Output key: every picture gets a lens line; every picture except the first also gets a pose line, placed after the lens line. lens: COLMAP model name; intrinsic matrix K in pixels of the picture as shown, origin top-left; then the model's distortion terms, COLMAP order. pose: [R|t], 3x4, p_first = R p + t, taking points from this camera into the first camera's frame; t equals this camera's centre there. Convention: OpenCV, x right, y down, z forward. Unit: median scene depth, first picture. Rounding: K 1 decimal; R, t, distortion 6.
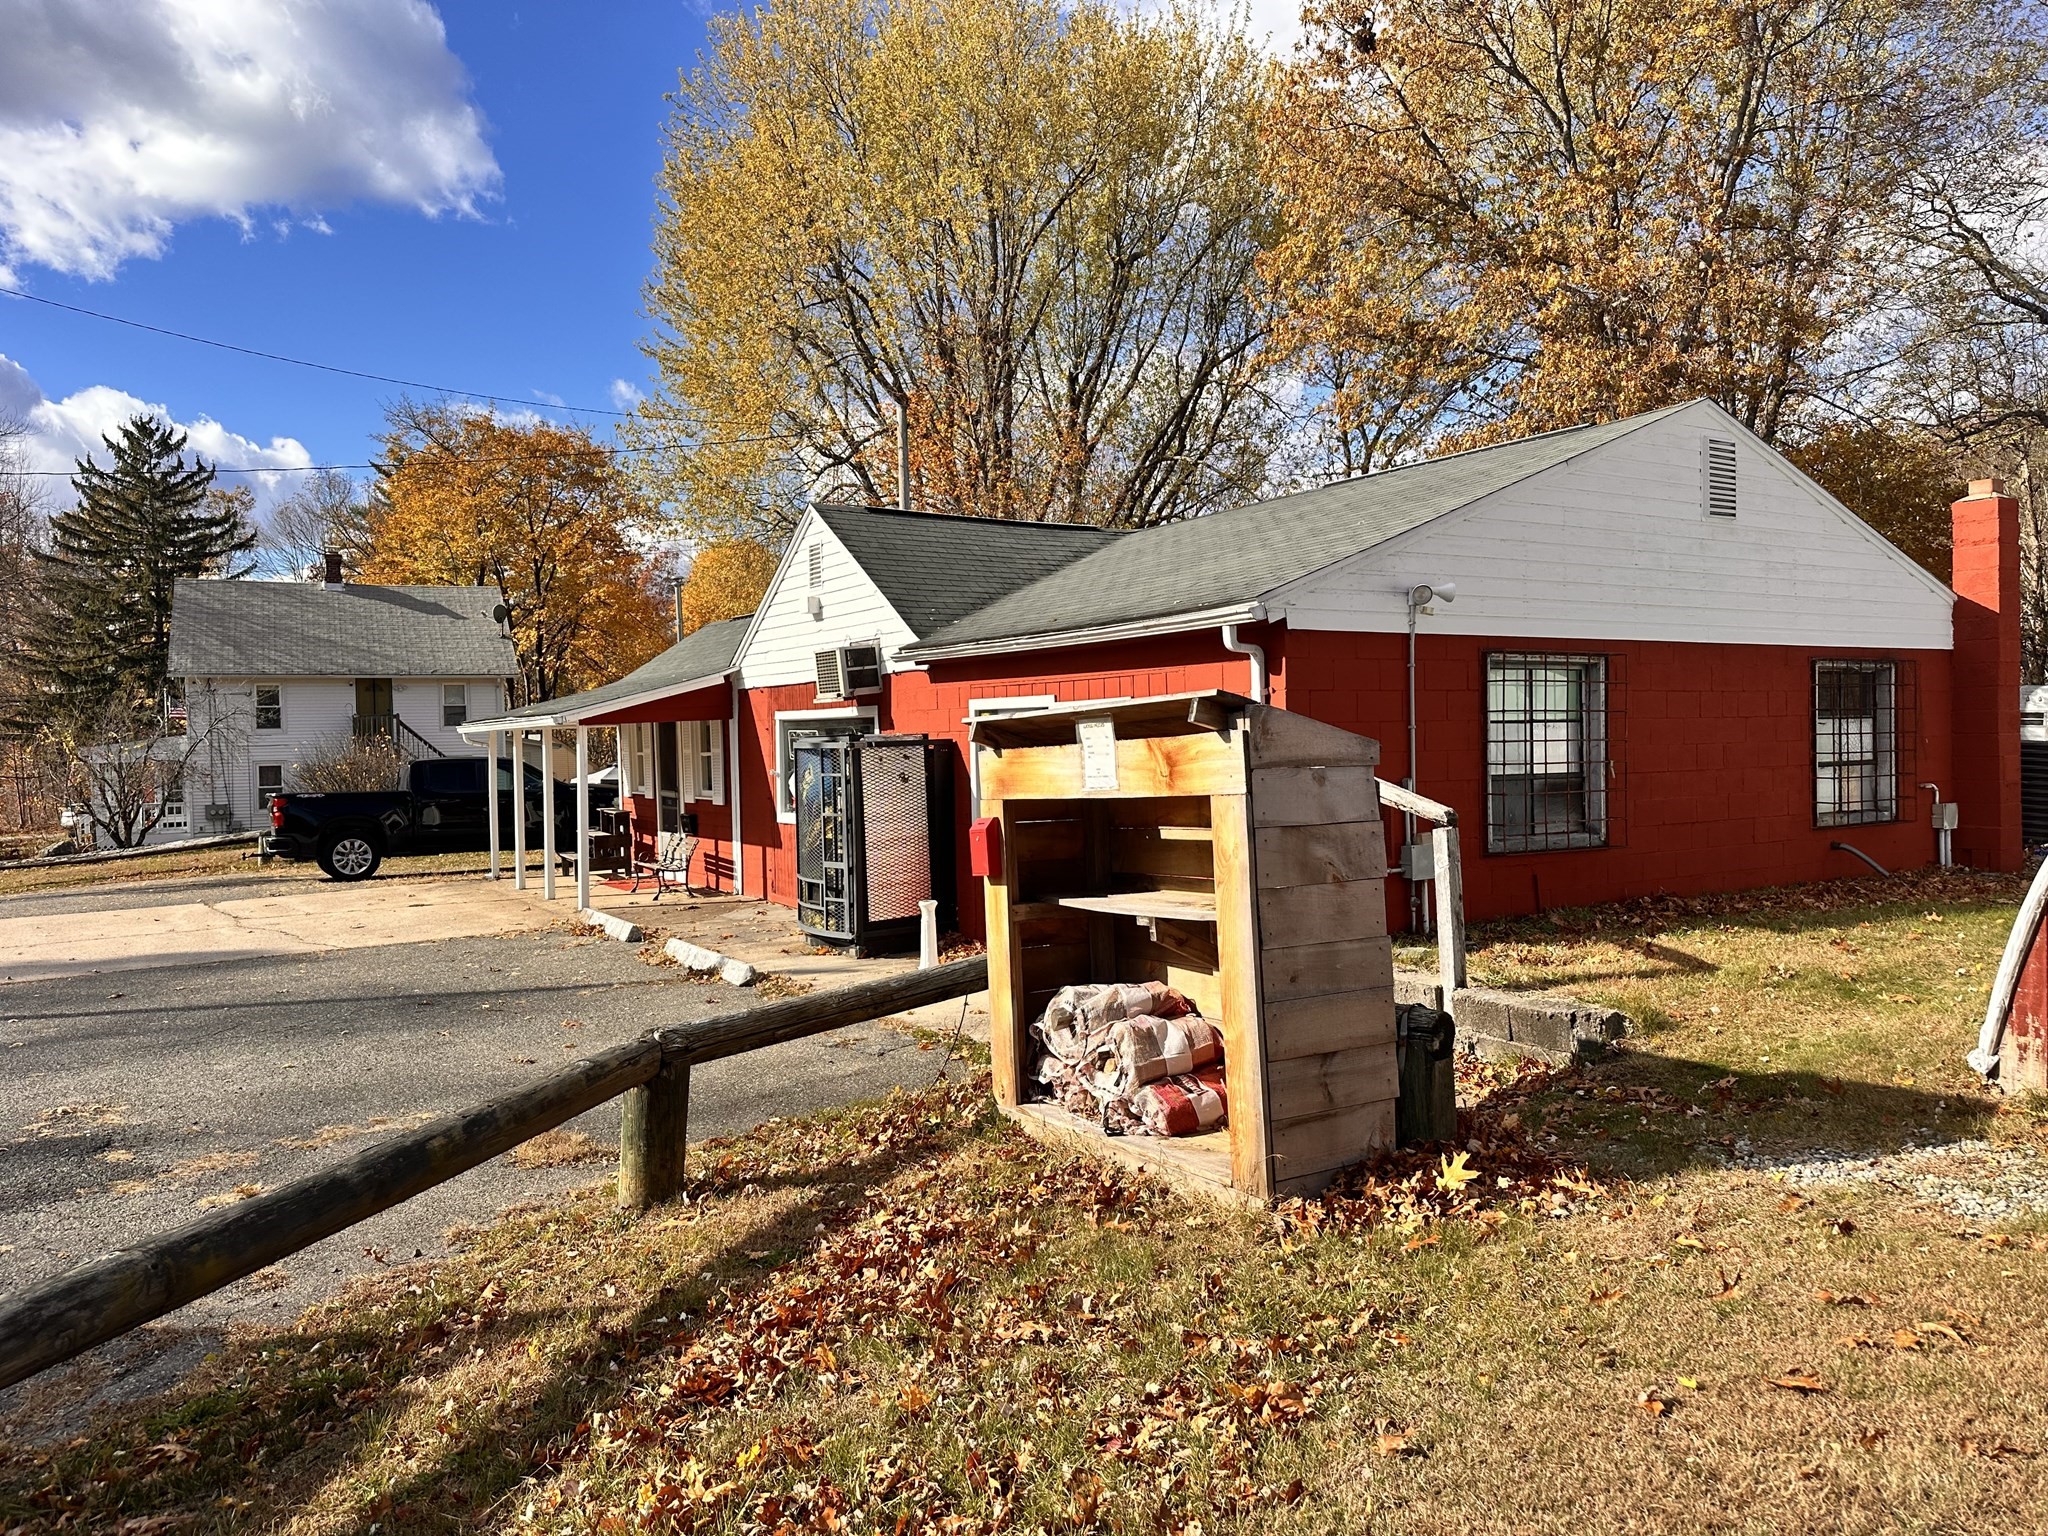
lens RADIAL K [[1416.8, 0, 1027.6], [0, 1416.8, 757.3], [0, 0, 1]] dist [0.021612, -0.021088]
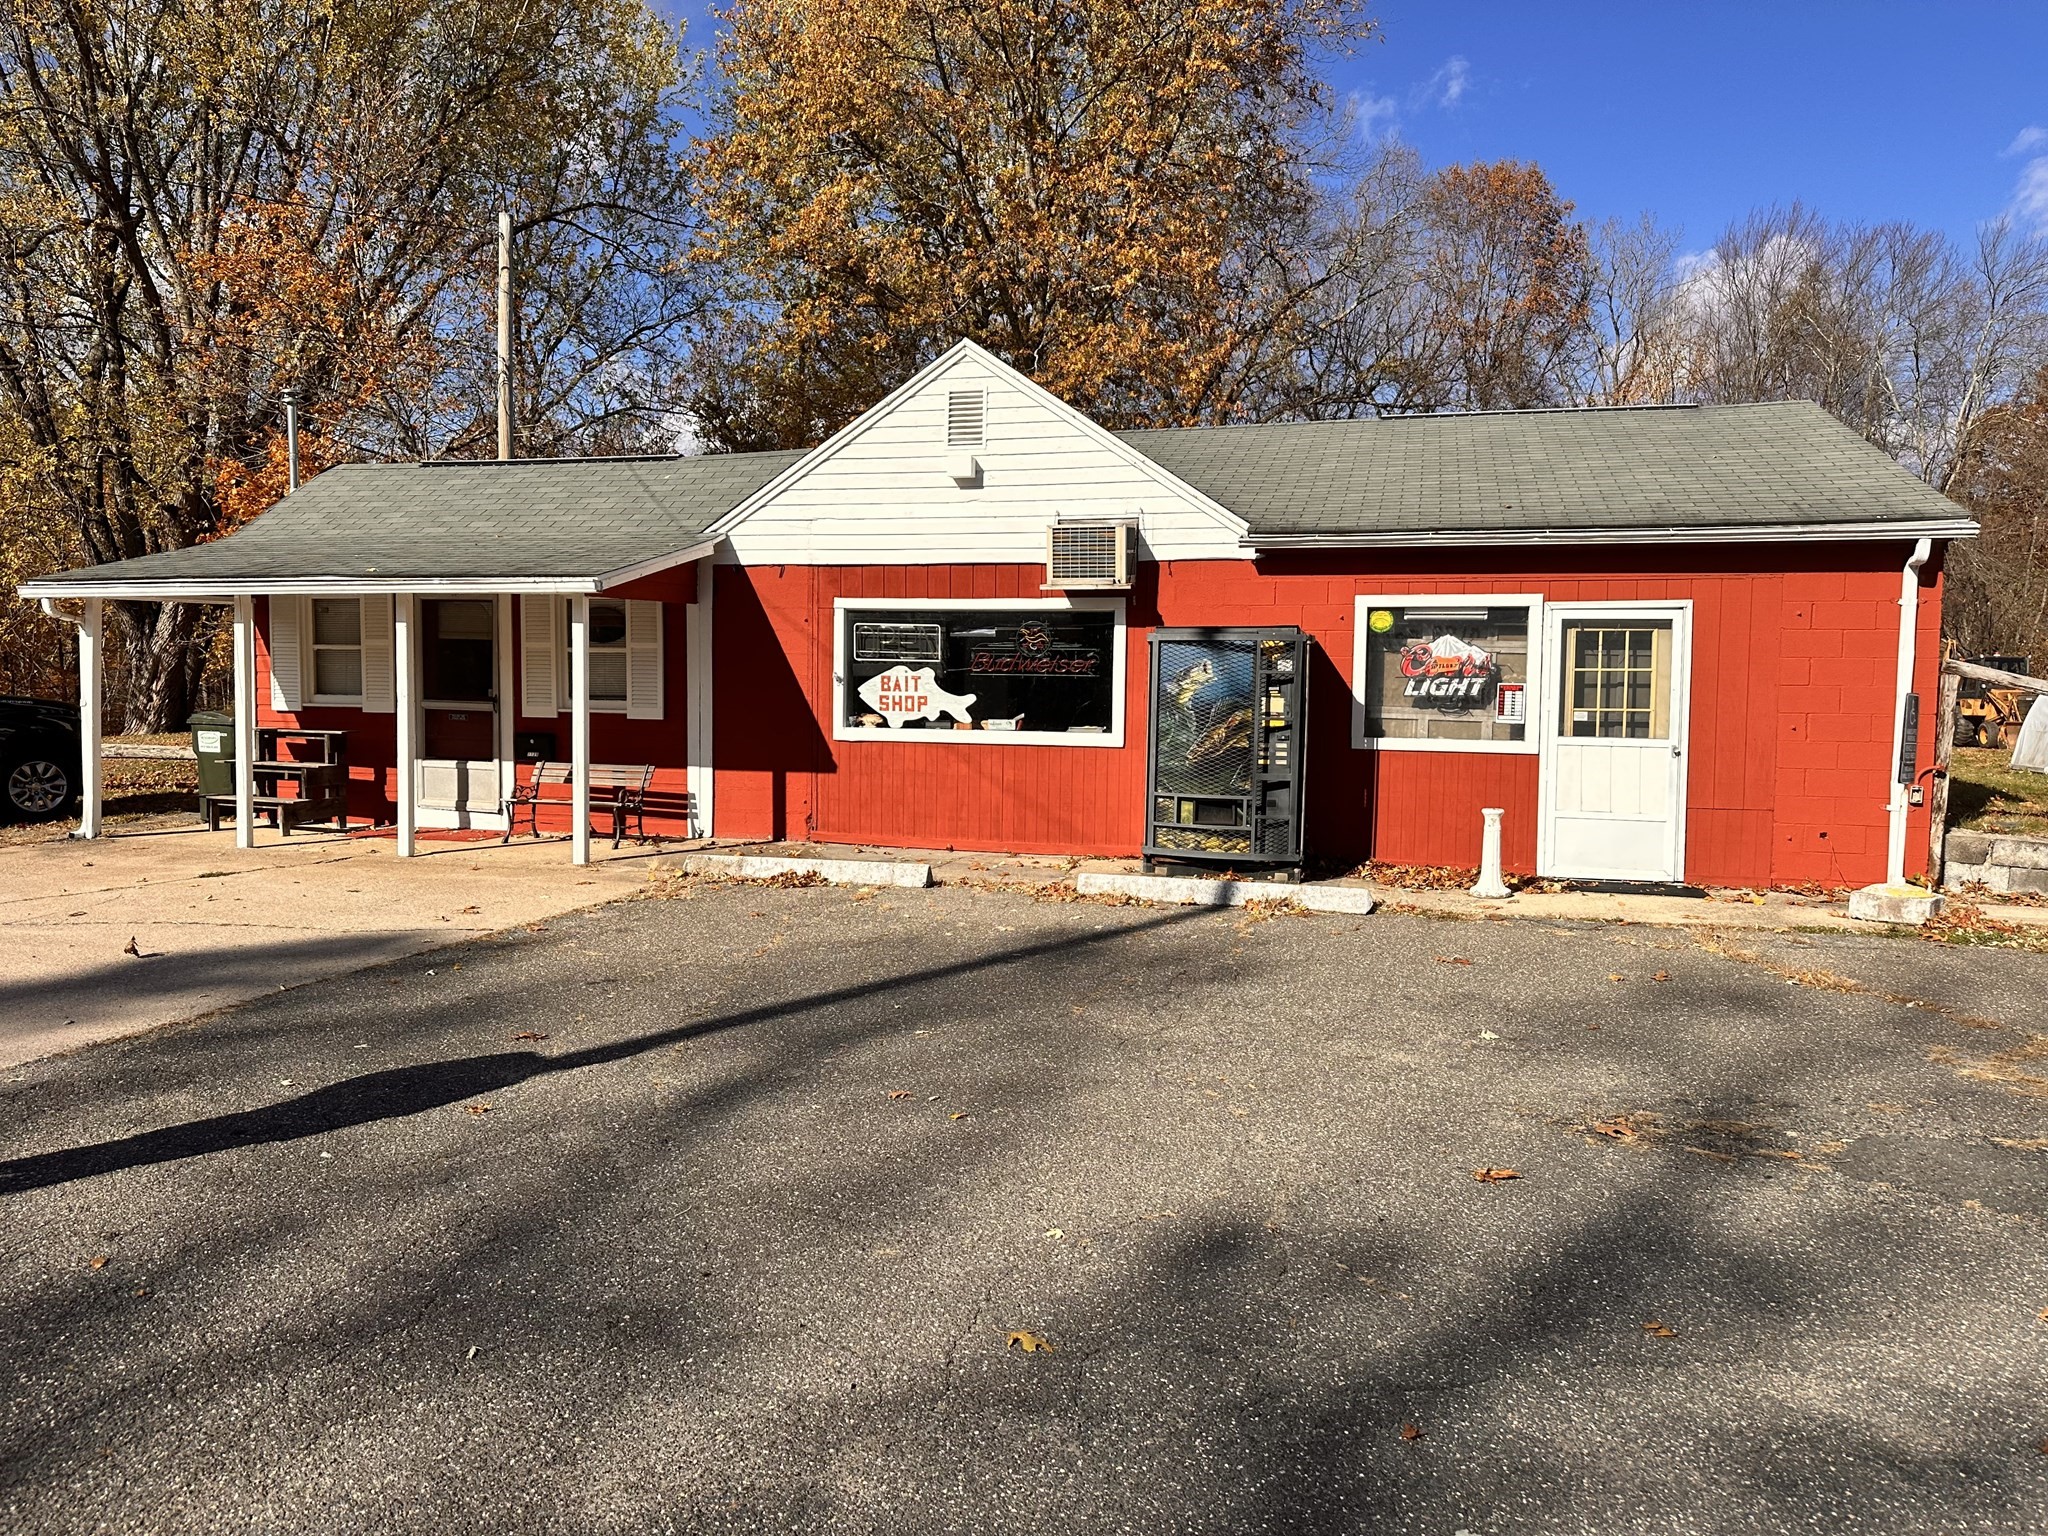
lens RADIAL K [[1416.8, 0, 1027.6], [0, 1416.8, 757.3], [0, 0, 1]] dist [0.021612, -0.021088]
pose [[0.760511, 0.011022, 0.649232, -0.109160], [-0.024057, 0.999648, 0.011210, 0.008002], [-0.648879, -0.024144, 0.760508, 0.061117]]
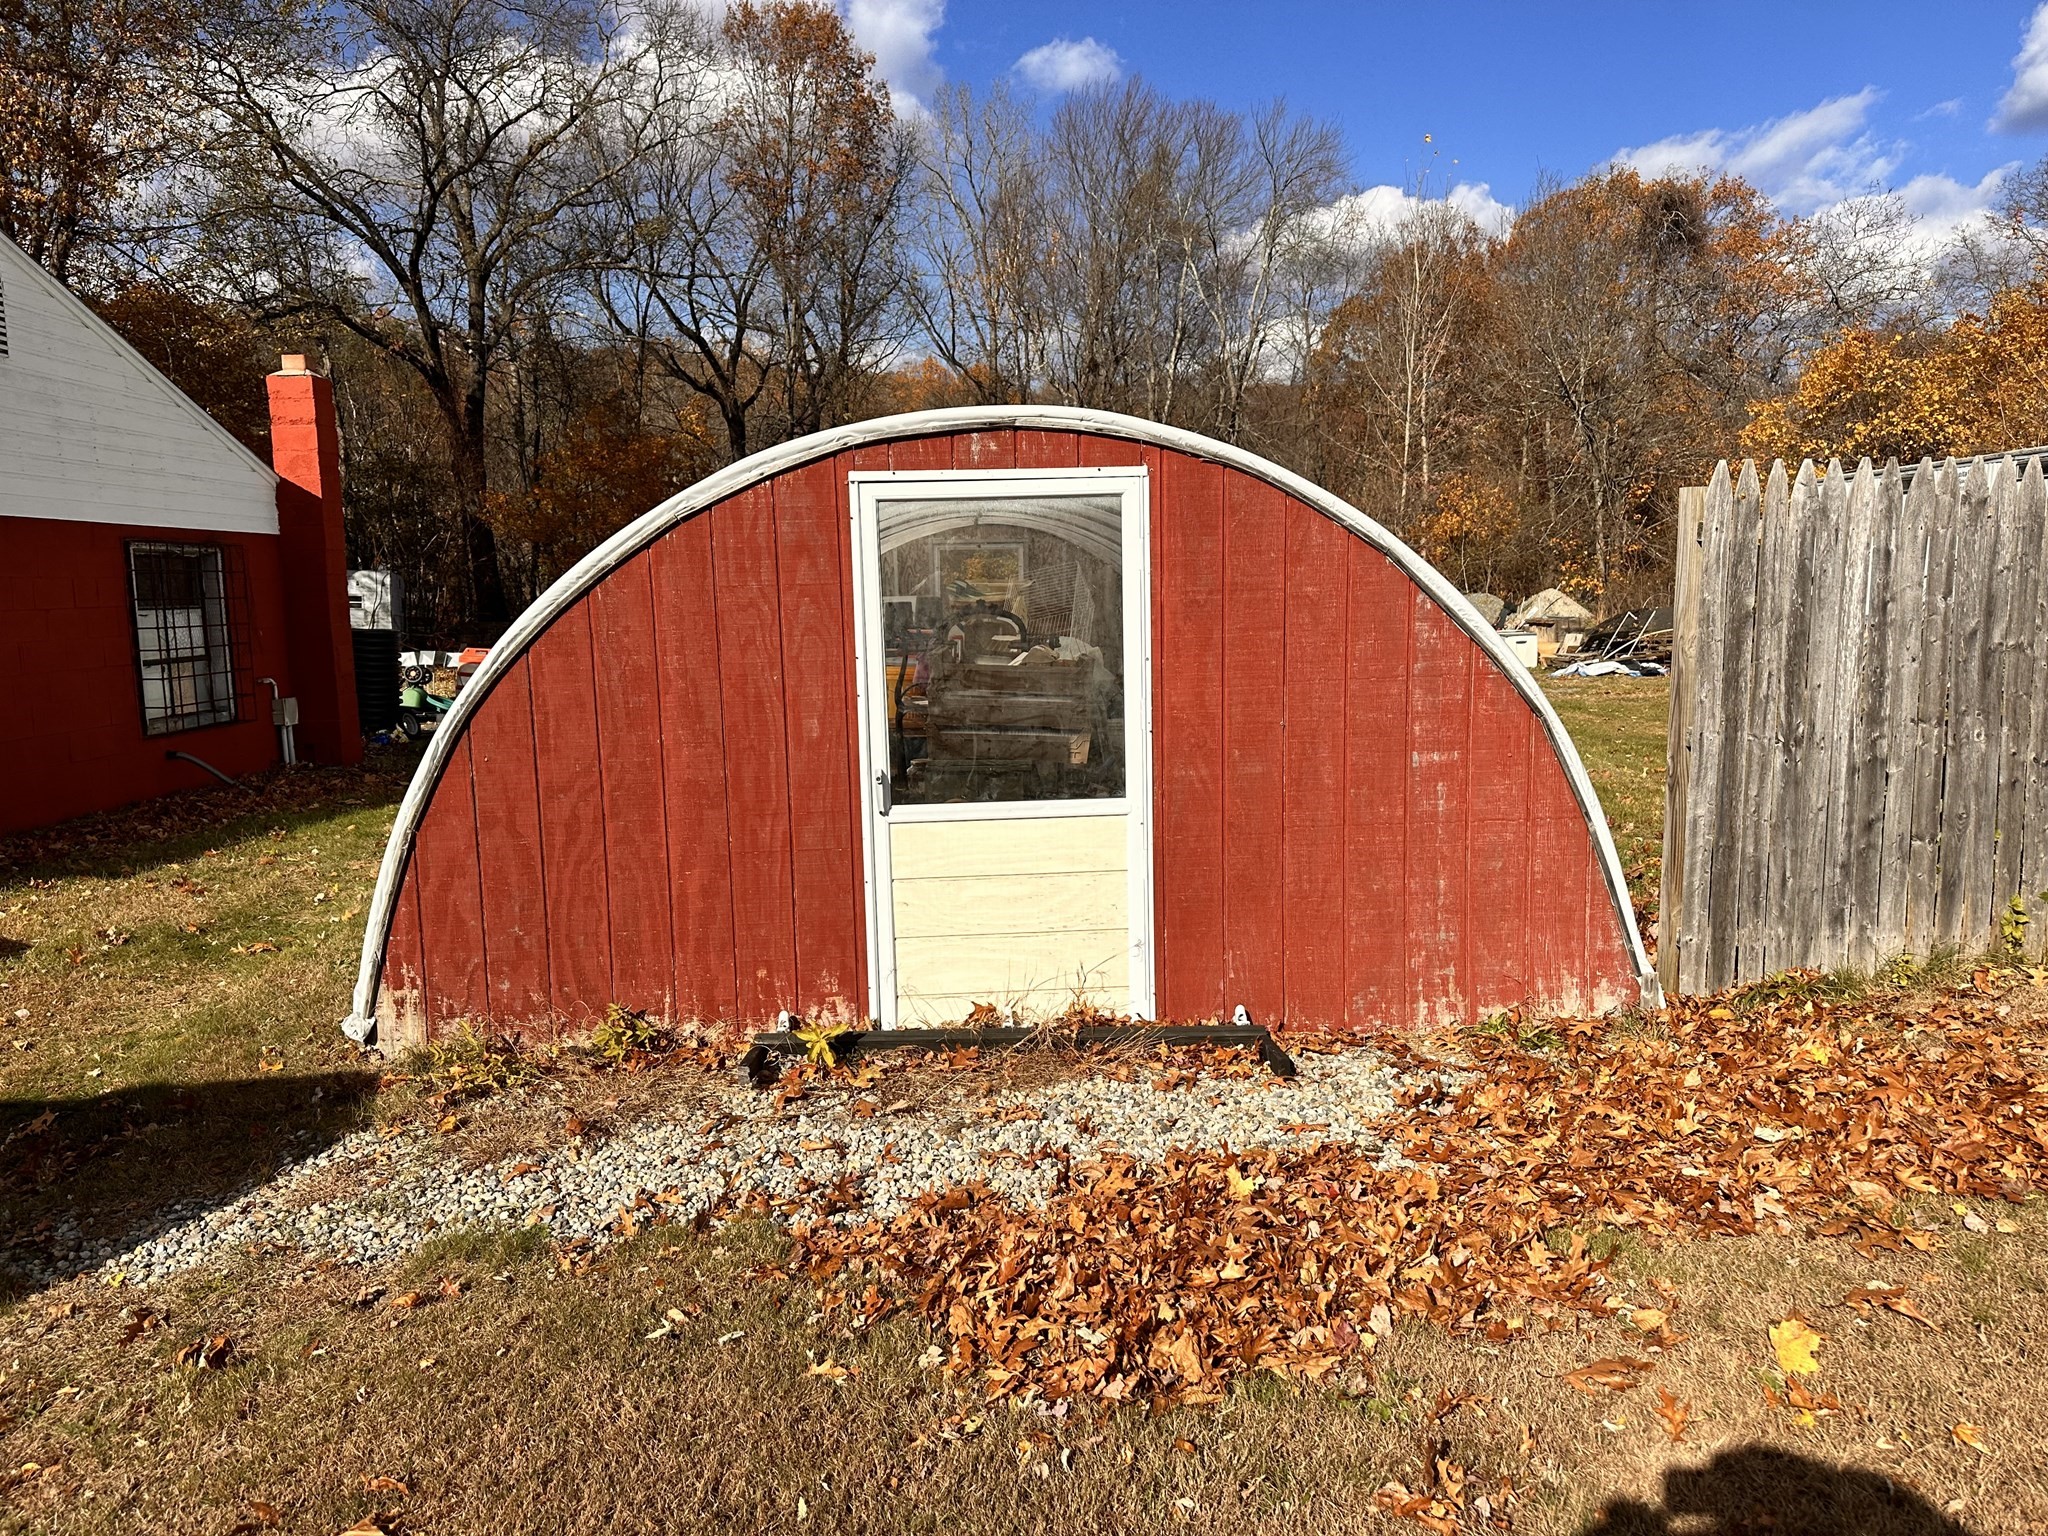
lens RADIAL K [[1416.8, 0, 1027.6], [0, 1416.8, 757.3], [0, 0, 1]] dist [0.021612, -0.021088]
pose [[0.490899, -0.098425, 0.865639, 0.095492], [0.024791, 0.994774, 0.099049, -0.015463], [-0.870864, -0.027163, 0.490774, 0.156201]]
